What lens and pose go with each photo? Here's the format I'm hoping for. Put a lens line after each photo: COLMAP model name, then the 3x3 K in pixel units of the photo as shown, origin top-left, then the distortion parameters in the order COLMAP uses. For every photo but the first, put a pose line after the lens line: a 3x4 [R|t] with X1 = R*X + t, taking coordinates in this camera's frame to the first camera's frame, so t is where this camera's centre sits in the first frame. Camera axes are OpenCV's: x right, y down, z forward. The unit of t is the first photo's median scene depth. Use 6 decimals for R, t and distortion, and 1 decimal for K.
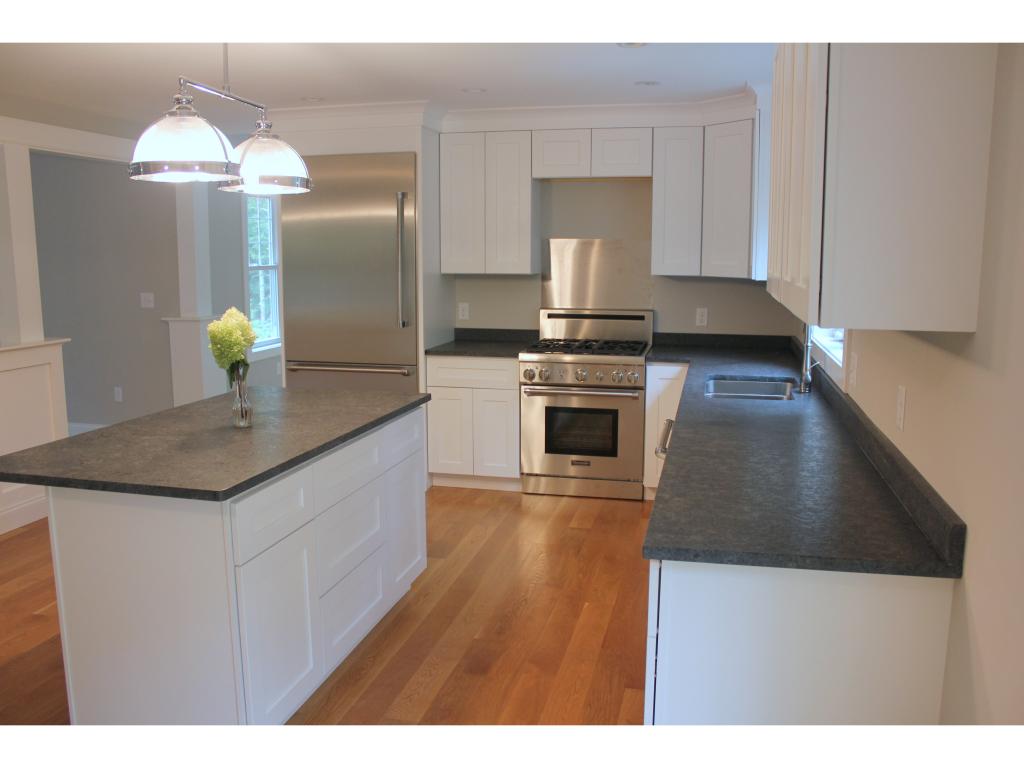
lens RADIAL K [[880.8, 0, 512.0], [0, 880.8, 384.0], [0, 0, 1]] dist [-0.059865, 0.004290]
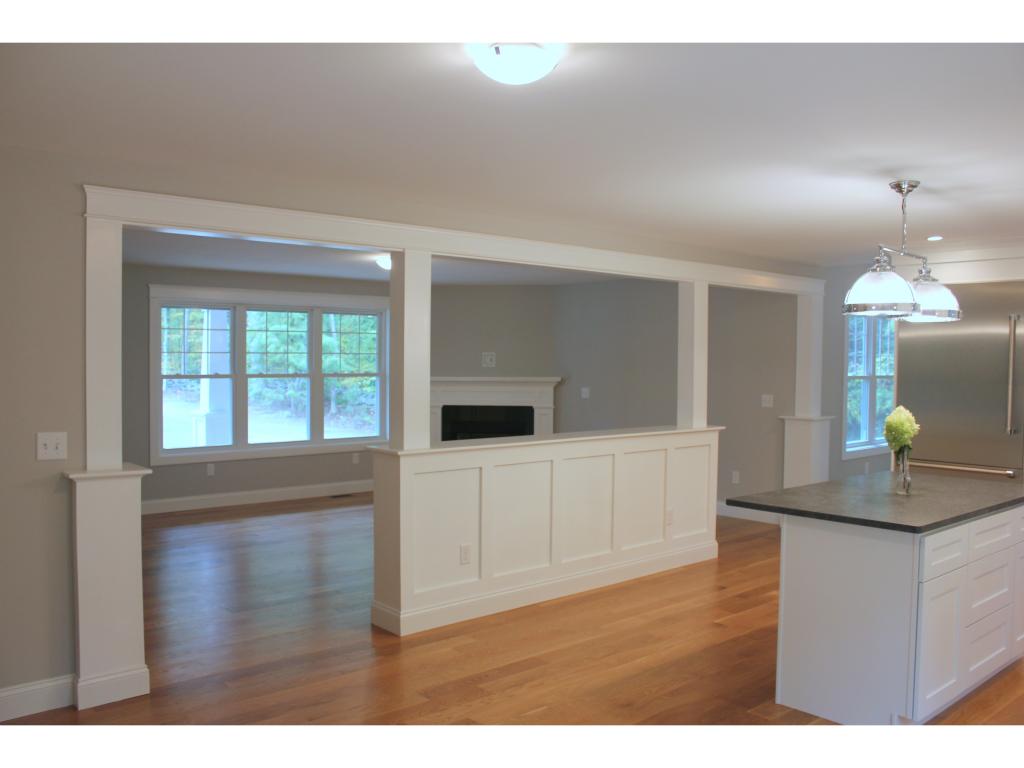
lens RADIAL K [[880.8, 0, 512.0], [0, 880.8, 384.0], [0, 0, 1]] dist [-0.059865, 0.004290]
pose [[0.828947, 0.026744, -0.558687, -0.065488], [-0.095726, 0.990902, -0.094600, 0.064032], [0.551074, 0.131899, 0.823966, -0.447755]]
